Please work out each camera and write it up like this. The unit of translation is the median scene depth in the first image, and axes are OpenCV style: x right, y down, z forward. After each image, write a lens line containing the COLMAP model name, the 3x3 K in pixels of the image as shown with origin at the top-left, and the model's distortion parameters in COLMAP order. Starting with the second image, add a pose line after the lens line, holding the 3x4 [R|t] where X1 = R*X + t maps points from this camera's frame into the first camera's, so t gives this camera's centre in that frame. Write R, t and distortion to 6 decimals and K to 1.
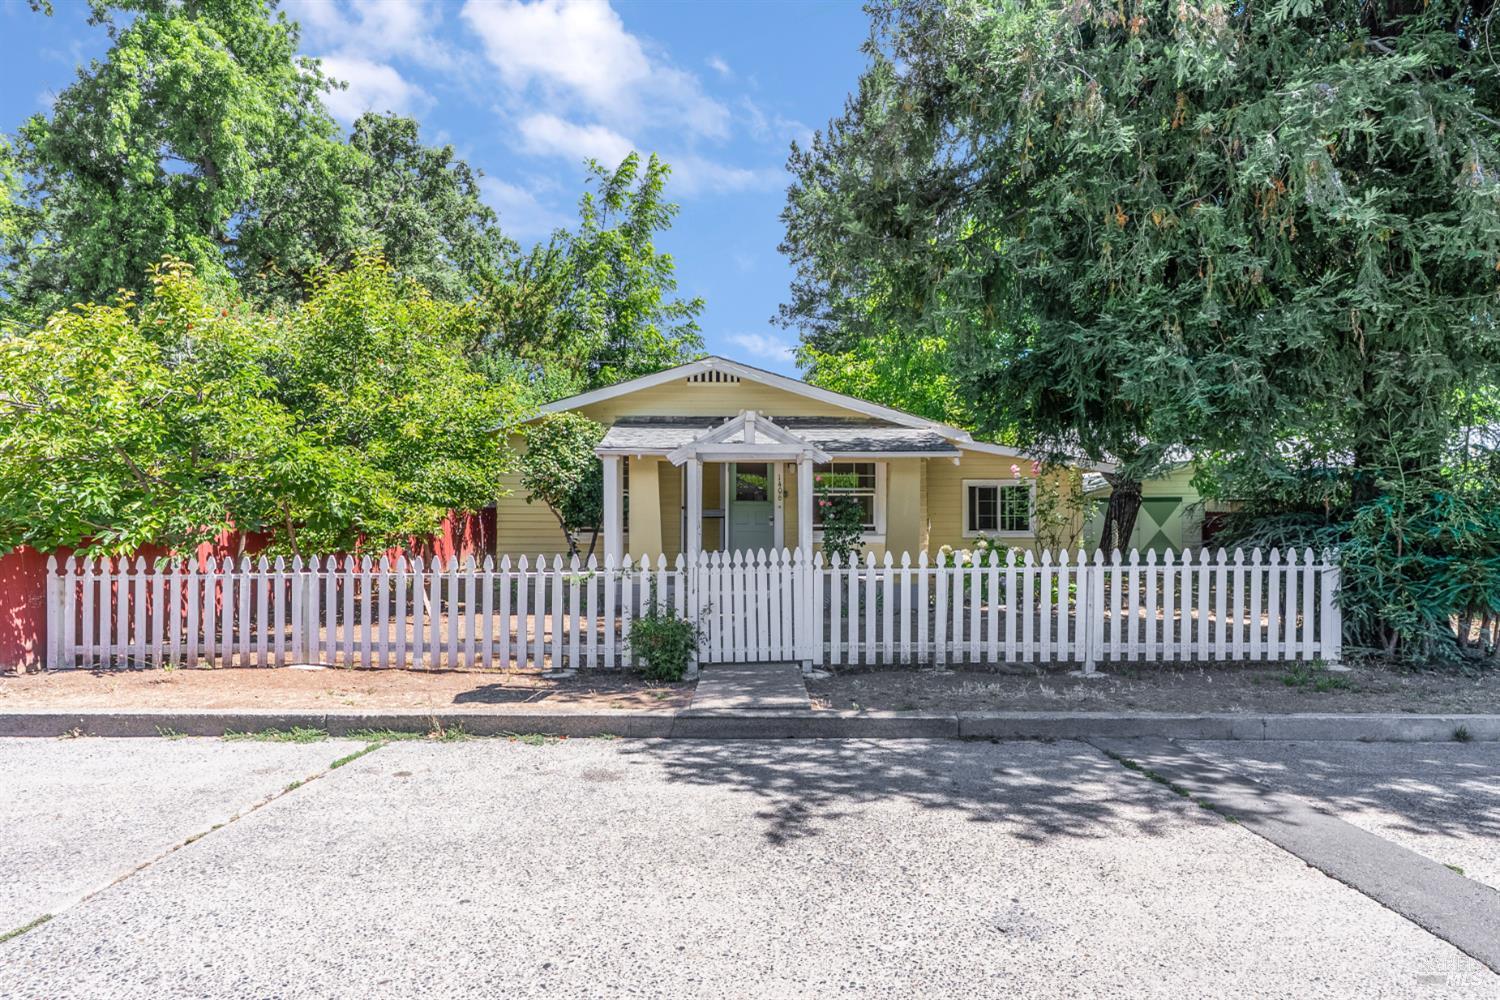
lens RADIAL K [[691.3, 0, 740.3], [0, 691.3, 488.4], [0, 0, 1]] dist [-0.002452, 0.000873]
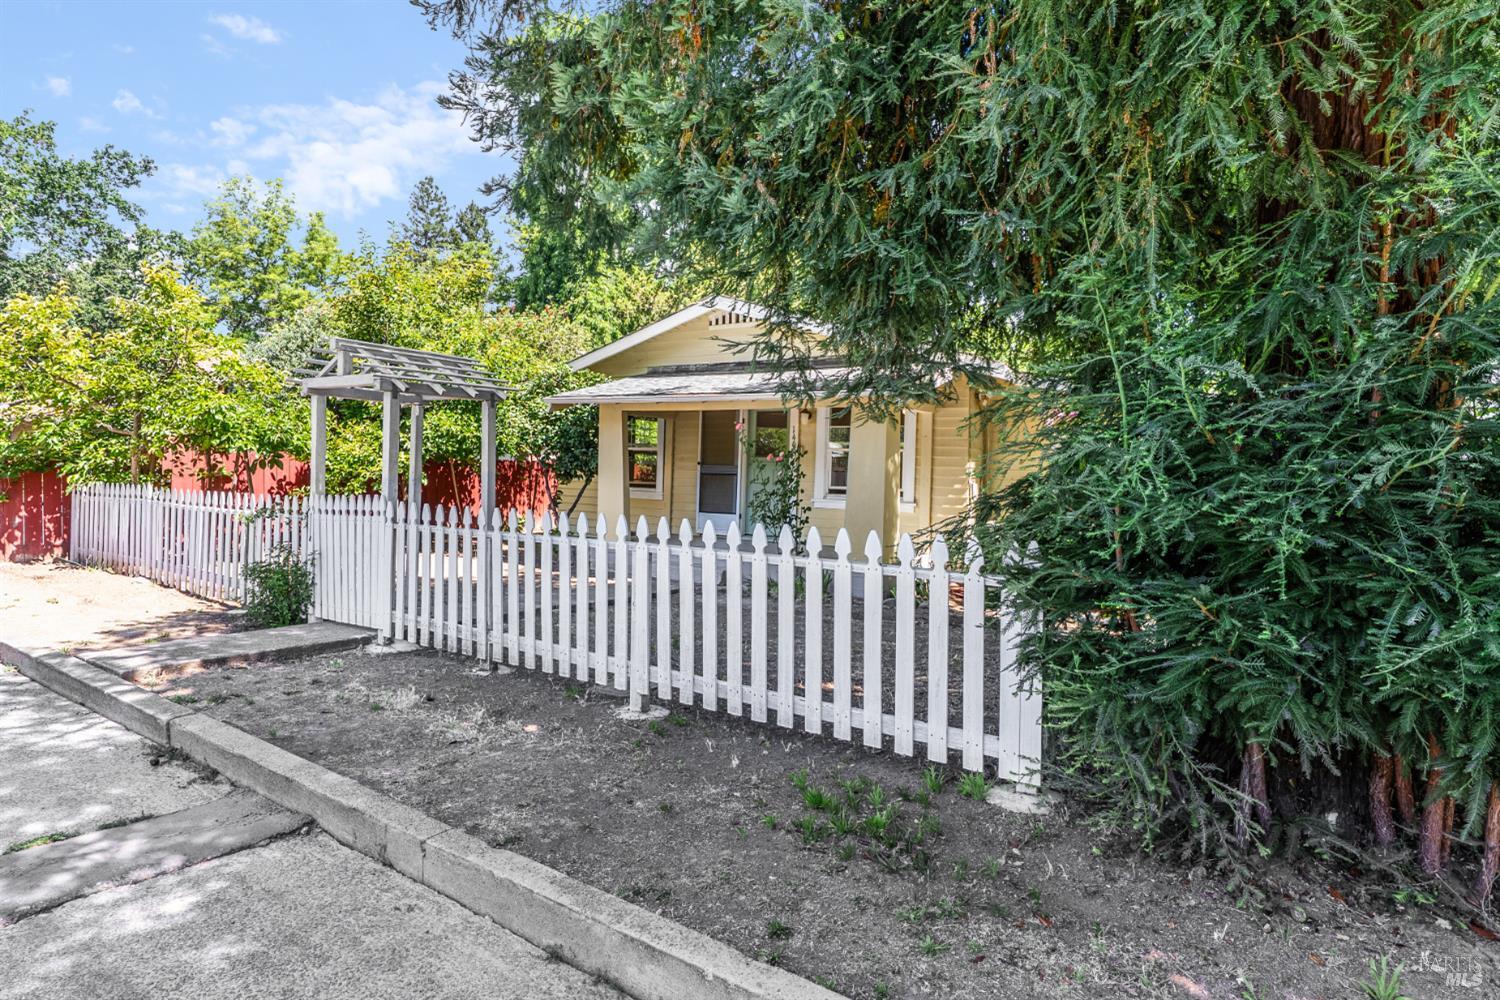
lens RADIAL K [[697.0, 0, 780.6], [0, 697.0, 441.9], [0, 0, 1]] dist [-0.001034, 0.000013]
pose [[0.872394, 0.004780, -0.488780, 0.908430], [-0.014569, 0.999762, -0.016227, 0.026213], [0.488586, 0.021277, 0.872256, 0.481725]]
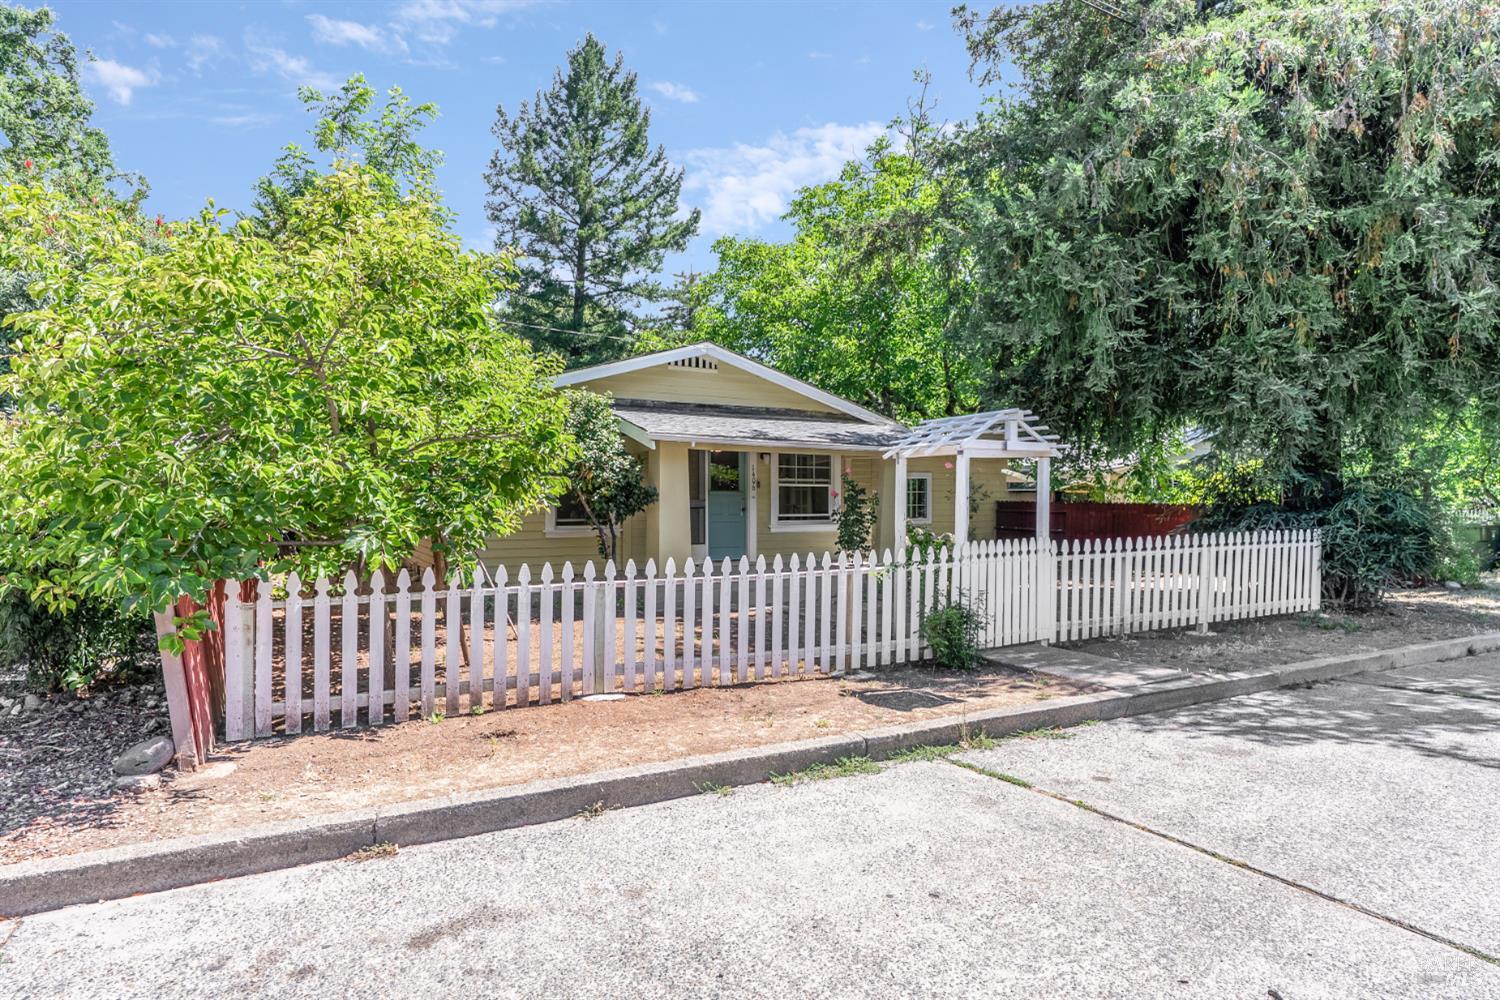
lens RADIAL K [[707.0, 0, 706.5], [0, 707.0, 472.5], [0, 0, 1]] dist [0.001044, -0.000176]
pose [[0.916606, 0.014412, 0.399533, -0.822675], [-0.012657, 0.999895, -0.007030, -0.001848], [-0.399592, 0.001387, 0.916692, 0.181862]]
